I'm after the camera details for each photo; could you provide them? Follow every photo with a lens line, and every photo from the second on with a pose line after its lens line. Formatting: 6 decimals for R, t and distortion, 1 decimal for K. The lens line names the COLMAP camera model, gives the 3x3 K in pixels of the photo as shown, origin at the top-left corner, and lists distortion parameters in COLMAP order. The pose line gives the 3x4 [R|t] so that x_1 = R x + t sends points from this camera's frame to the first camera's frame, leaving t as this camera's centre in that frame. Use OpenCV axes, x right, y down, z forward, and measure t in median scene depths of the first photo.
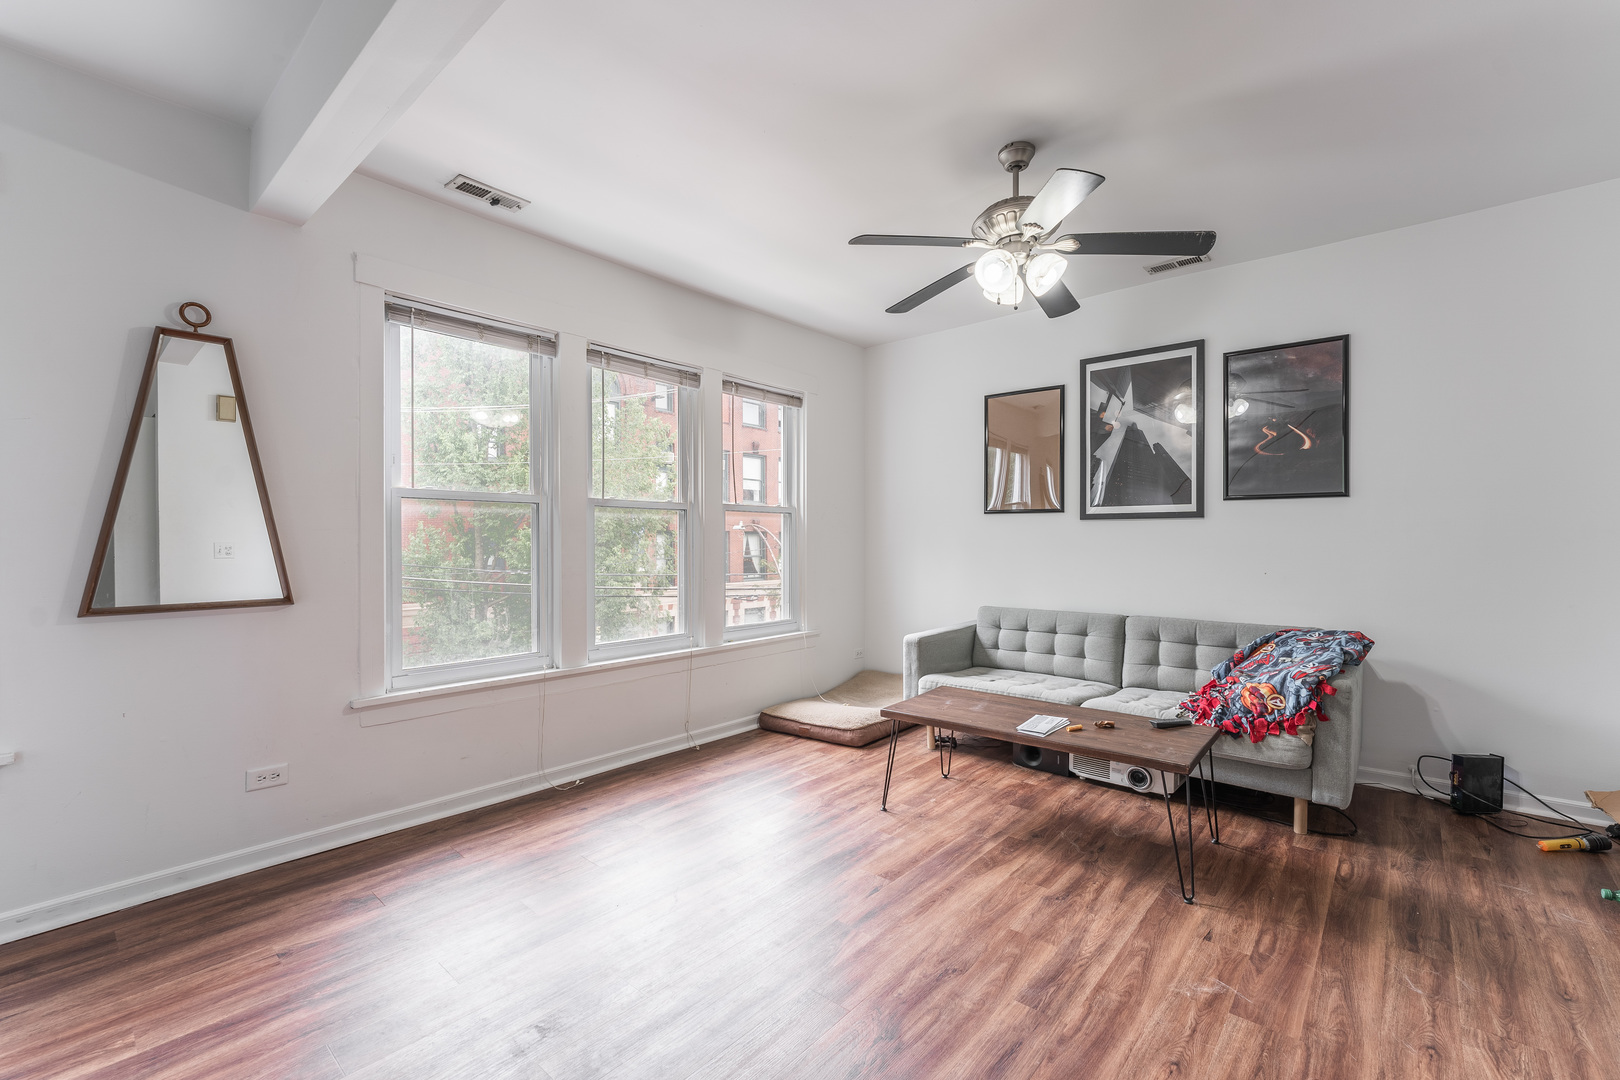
lens RADIAL K [[689.3, 0, 809.1], [0, 689.3, 544.5], [0, 0, 1]] dist [-0.002672, -0.000131]
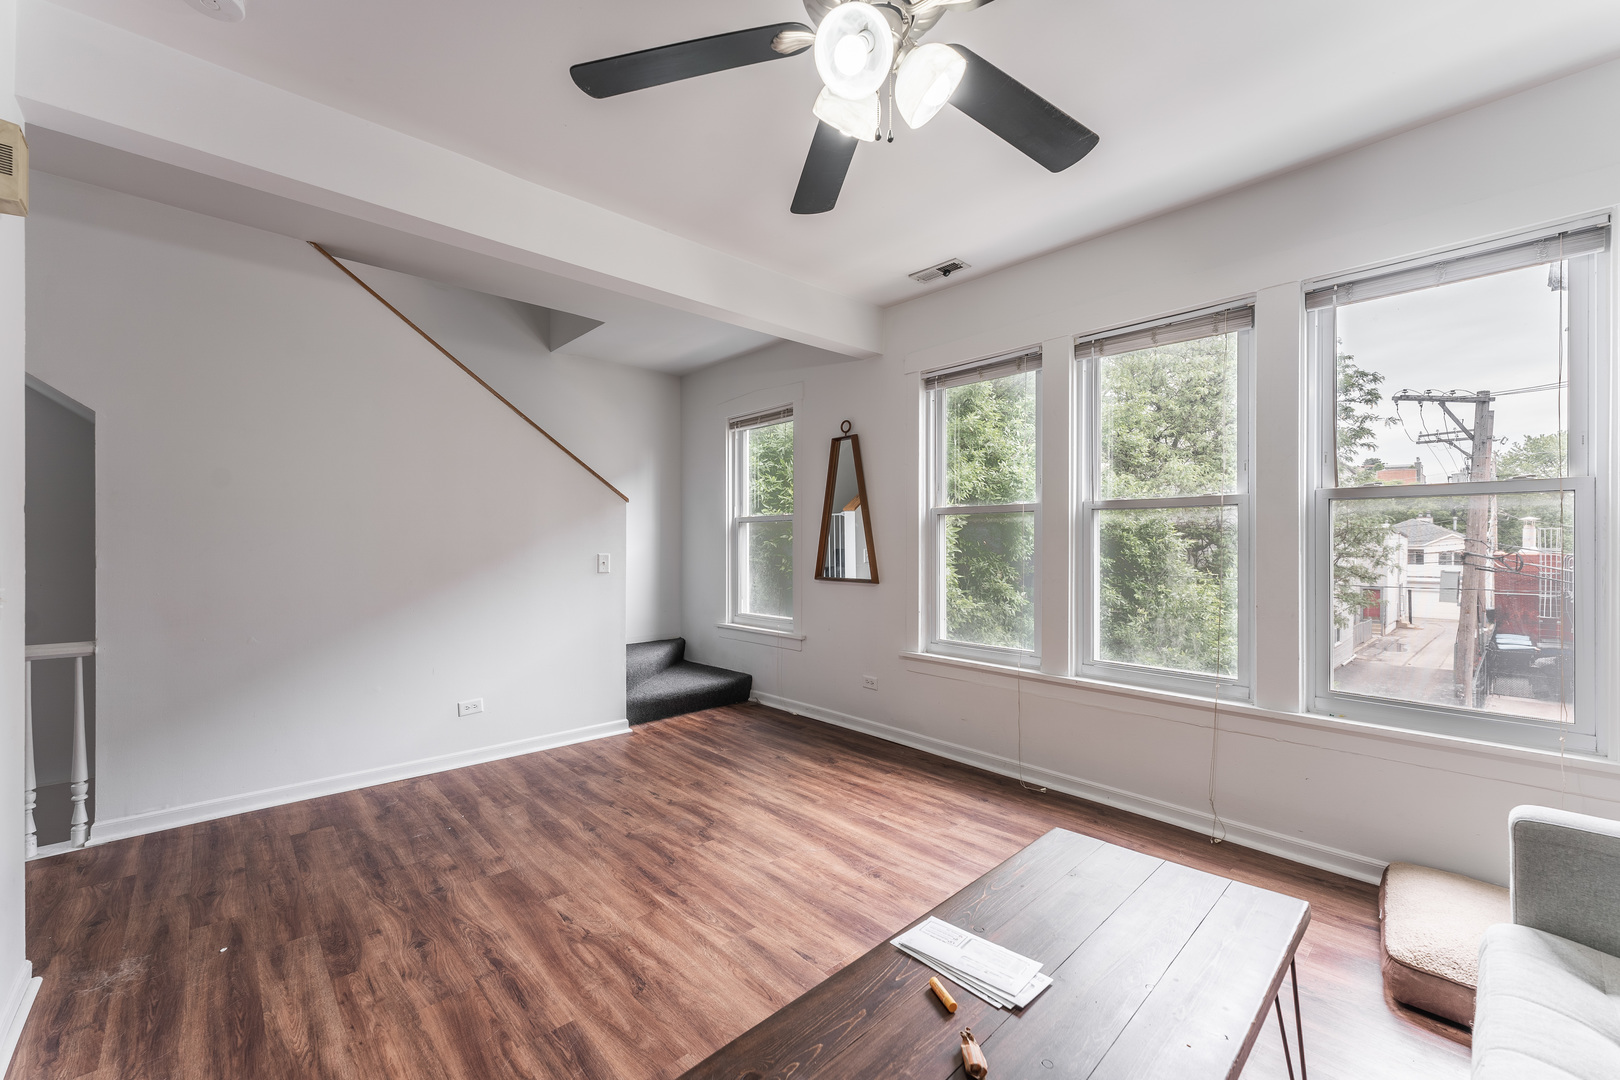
lens RADIAL K [[647.6, 0, 809.9], [0, 647.6, 540.0], [0, 0, 1]] dist [0.004529, 0.000254]
pose [[-0.102071, -0.000995, -0.994777, 0.904859], [-0.006063, 0.999982, -0.000378, -0.018879], [0.994759, 0.005993, -0.102075, 1.086290]]
